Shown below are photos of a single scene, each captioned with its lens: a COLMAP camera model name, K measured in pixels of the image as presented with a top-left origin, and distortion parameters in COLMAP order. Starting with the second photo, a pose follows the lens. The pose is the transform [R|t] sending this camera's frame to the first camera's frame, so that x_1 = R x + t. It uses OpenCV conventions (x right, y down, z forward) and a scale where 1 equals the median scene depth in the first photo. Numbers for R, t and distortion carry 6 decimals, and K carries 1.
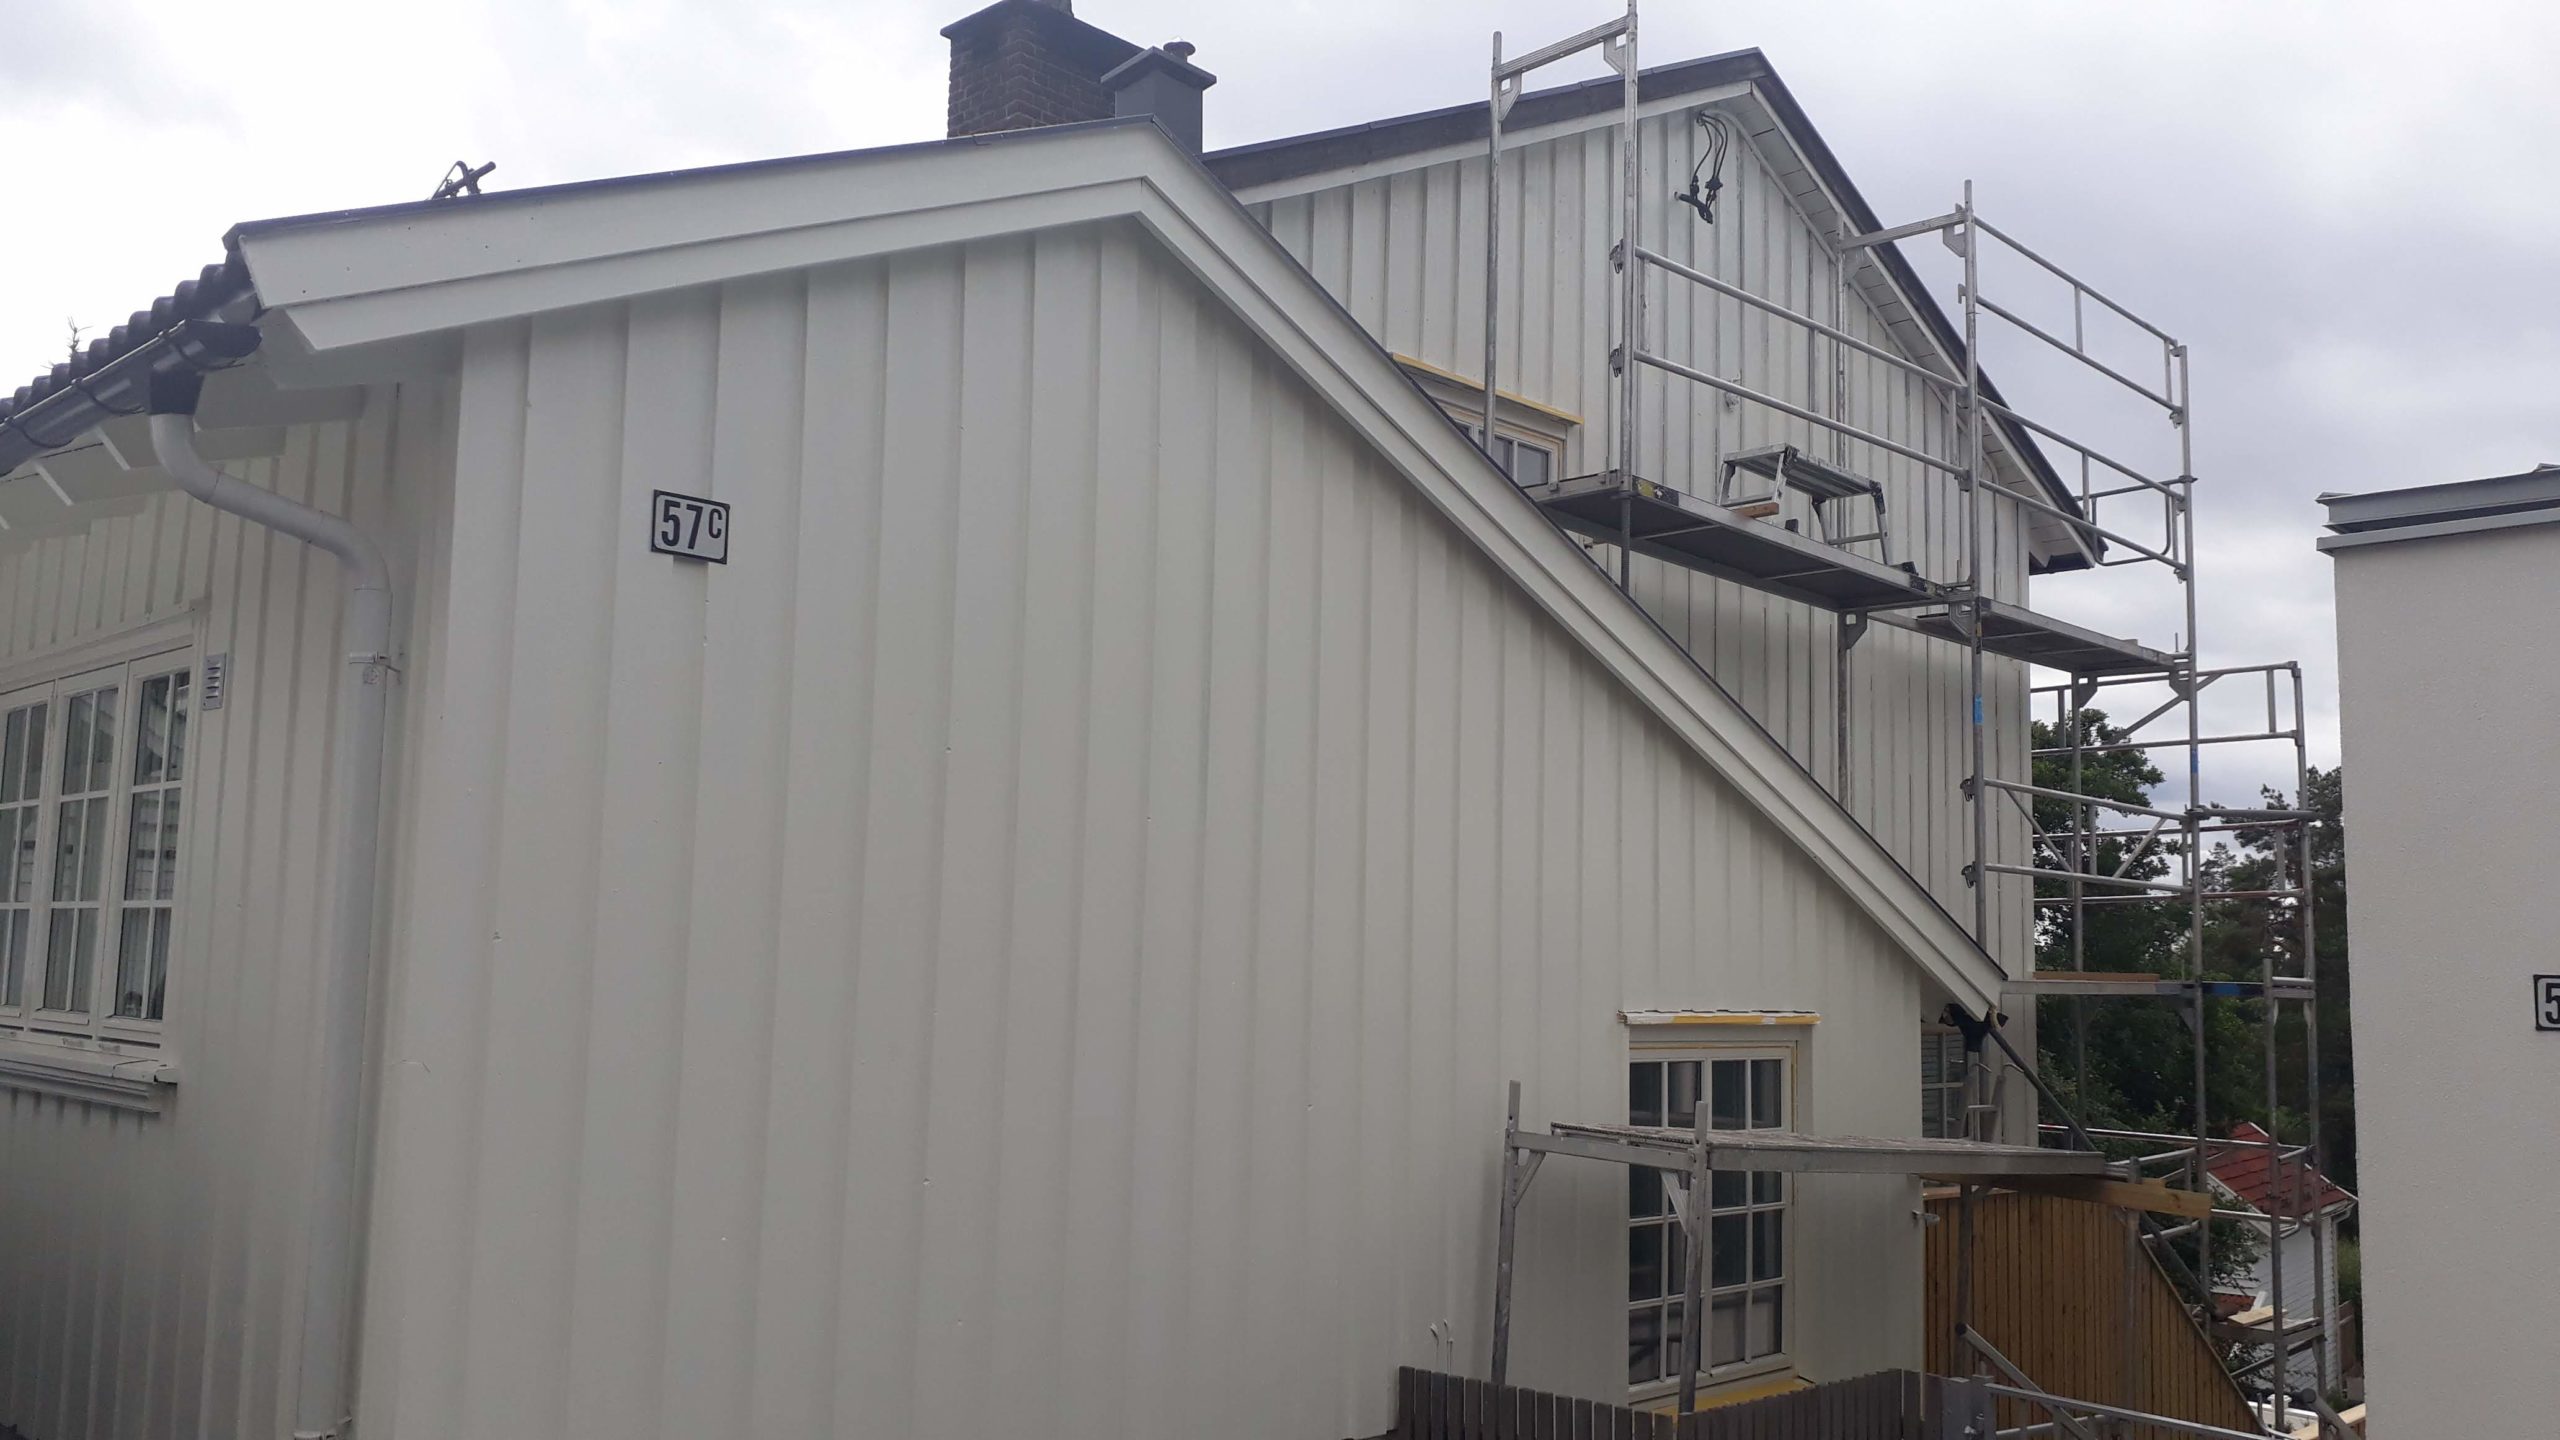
lens RADIAL K [[2042.3, 0, 1285.5], [0, 2042.3, 643.7], [0, 0, 1]] dist [0.115039, -0.329955]
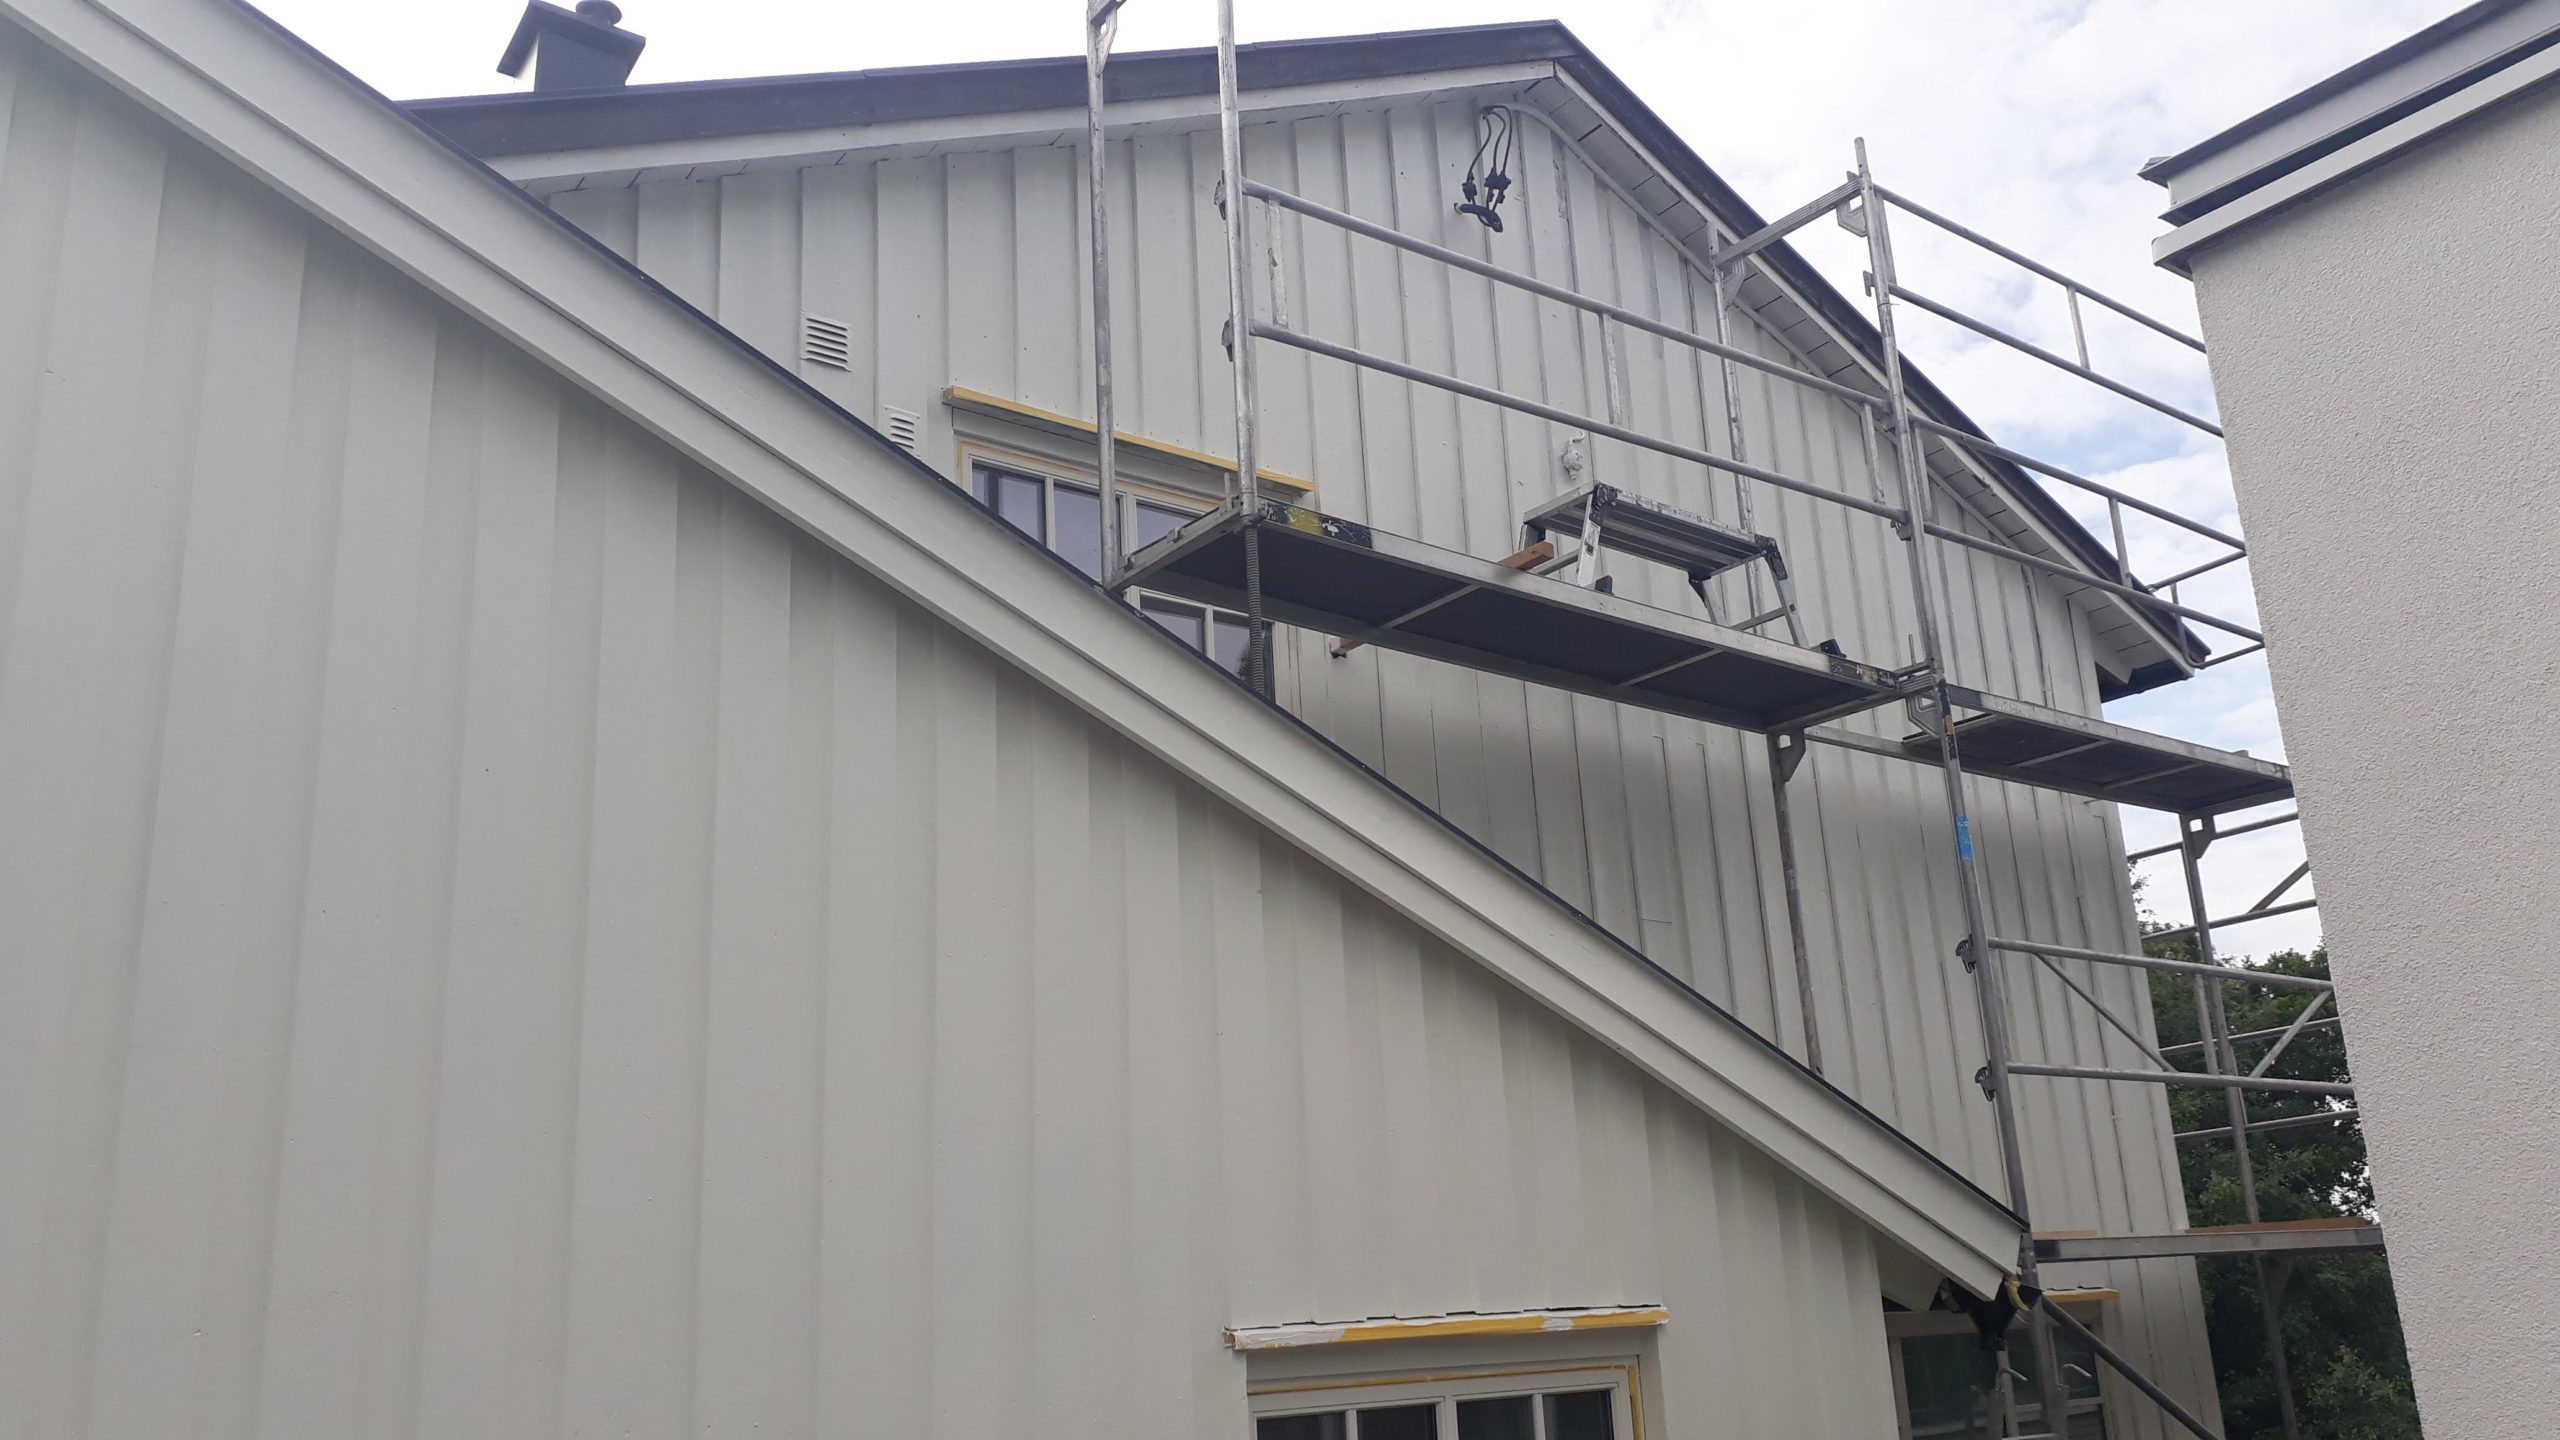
lens RADIAL K [[2004.6, 0, 1280.0], [0, 2004.6, 720.0], [0, 0, 1]] dist [0.011441, 0.002258]
pose [[0.984229, -0.118829, -0.131044, 0.203143], [0.099833, 0.984665, -0.143069, 0.065870], [0.146035, 0.127731, 0.980999, 0.298872]]
